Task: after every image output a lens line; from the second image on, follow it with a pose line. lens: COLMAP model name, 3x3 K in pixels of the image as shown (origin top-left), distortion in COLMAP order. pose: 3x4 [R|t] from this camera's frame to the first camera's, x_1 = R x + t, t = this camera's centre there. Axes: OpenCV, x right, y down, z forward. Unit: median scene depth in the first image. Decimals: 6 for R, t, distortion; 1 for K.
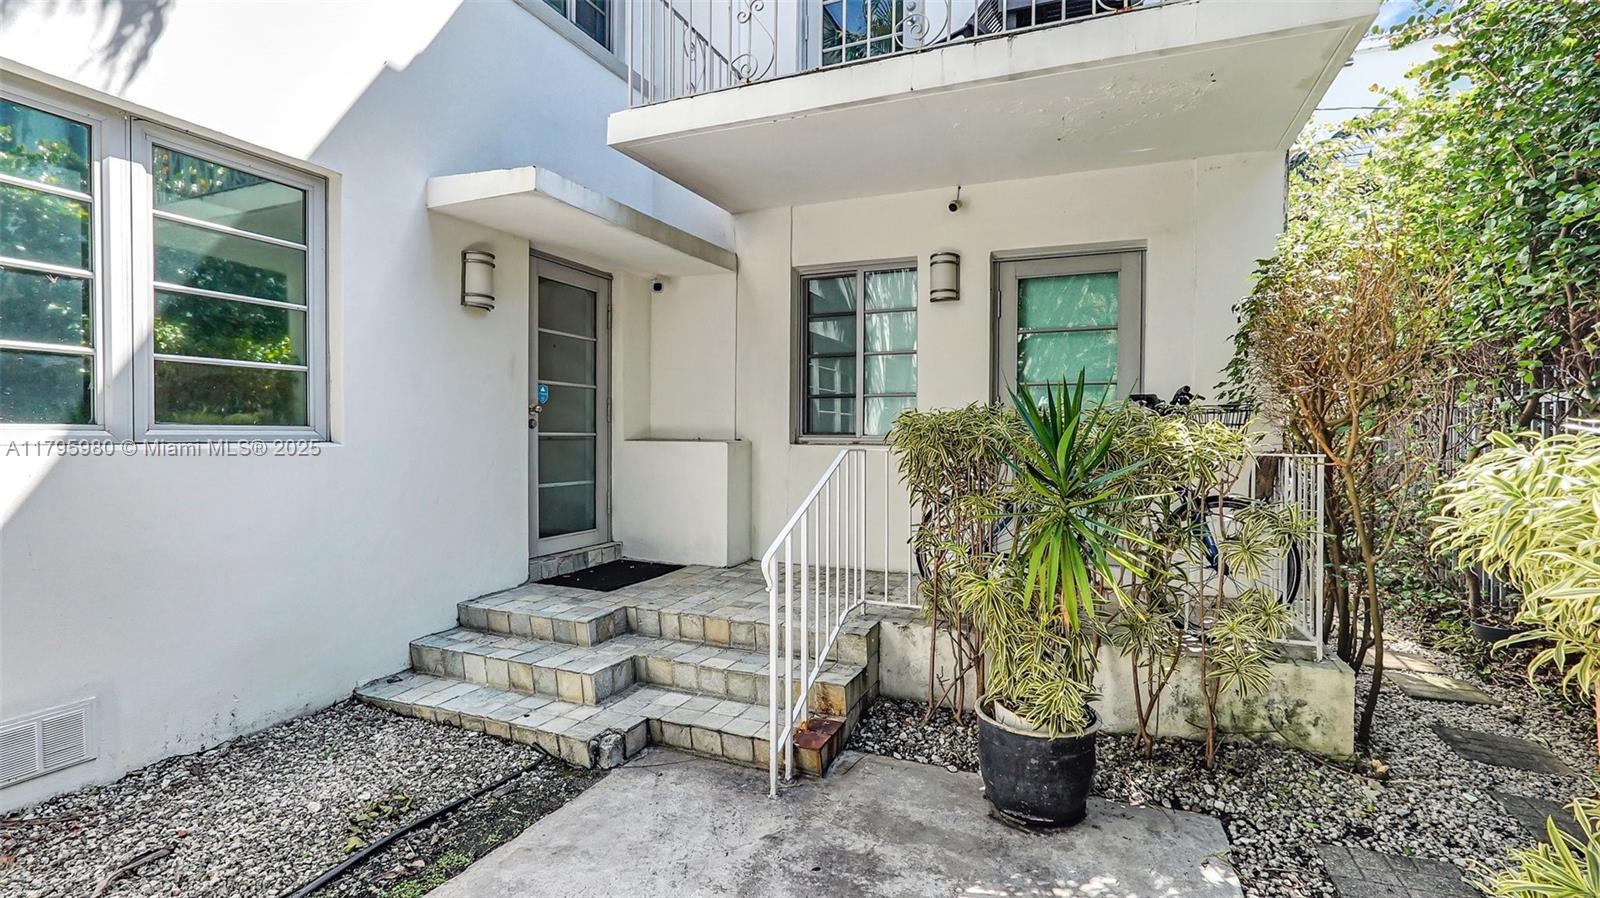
lens RADIAL K [[723.4, 0, 802.7], [0, 723.4, 445.0], [0, 0, 1]] dist [-0.016542, 0.005680]
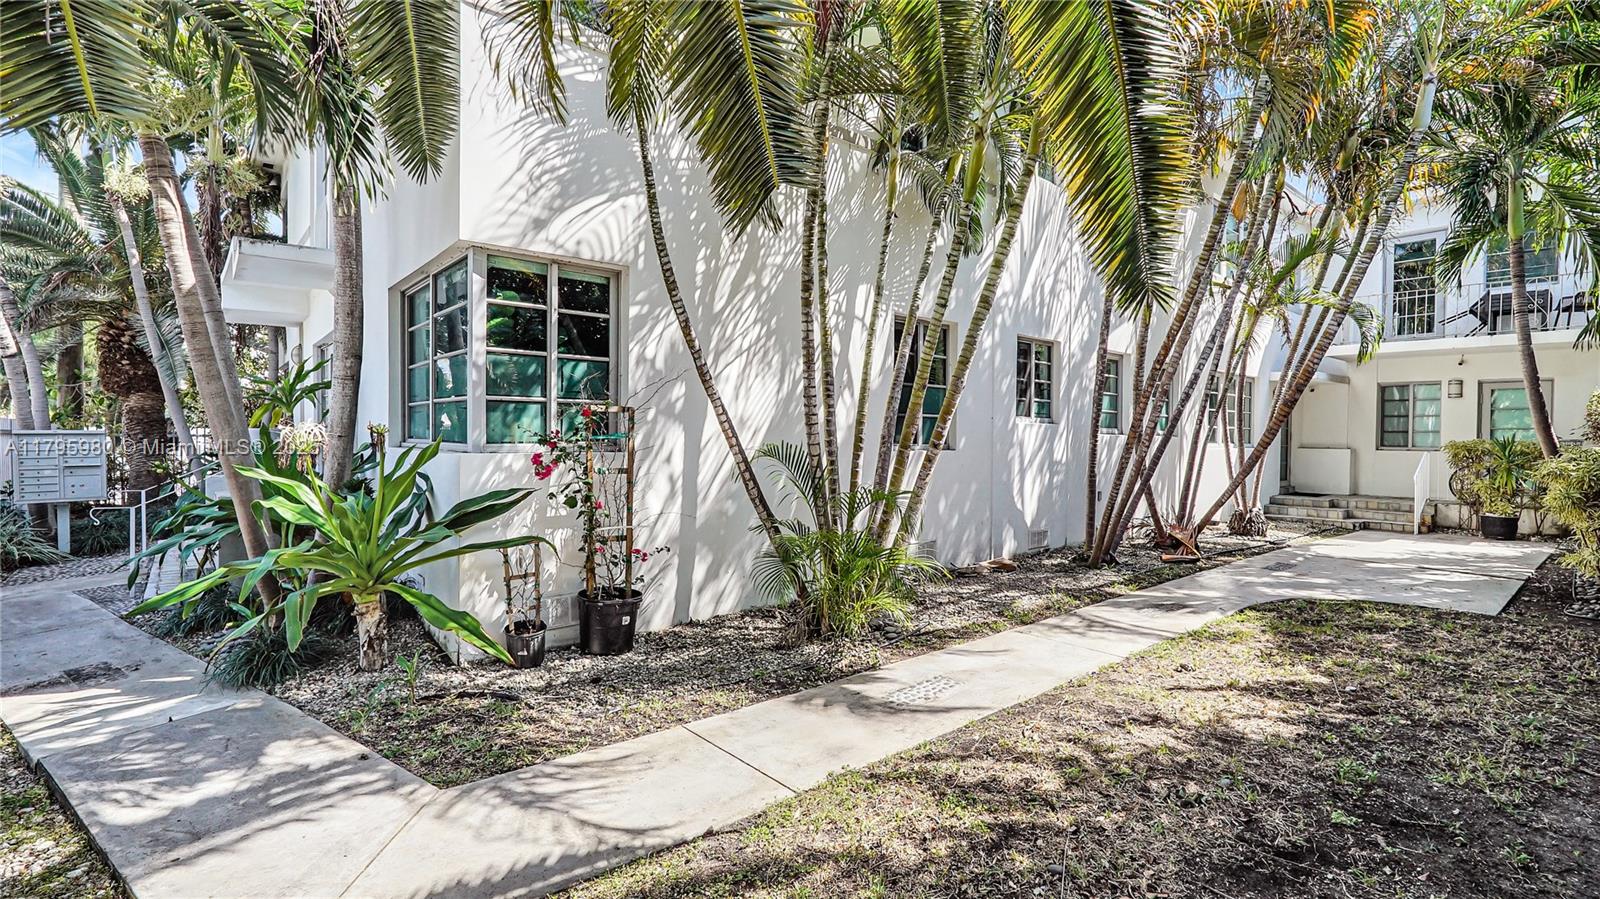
lens RADIAL K [[723.4, 0, 797.2], [0, 723.4, 445.9], [0, 0, 1]] dist [-0.016542, 0.005680]
pose [[0.893021, 0.007500, -0.449952, -0.797986], [-0.011746, 0.999909, -0.006646, 0.027244], [0.449861, 0.011220, 0.893028, -2.505727]]
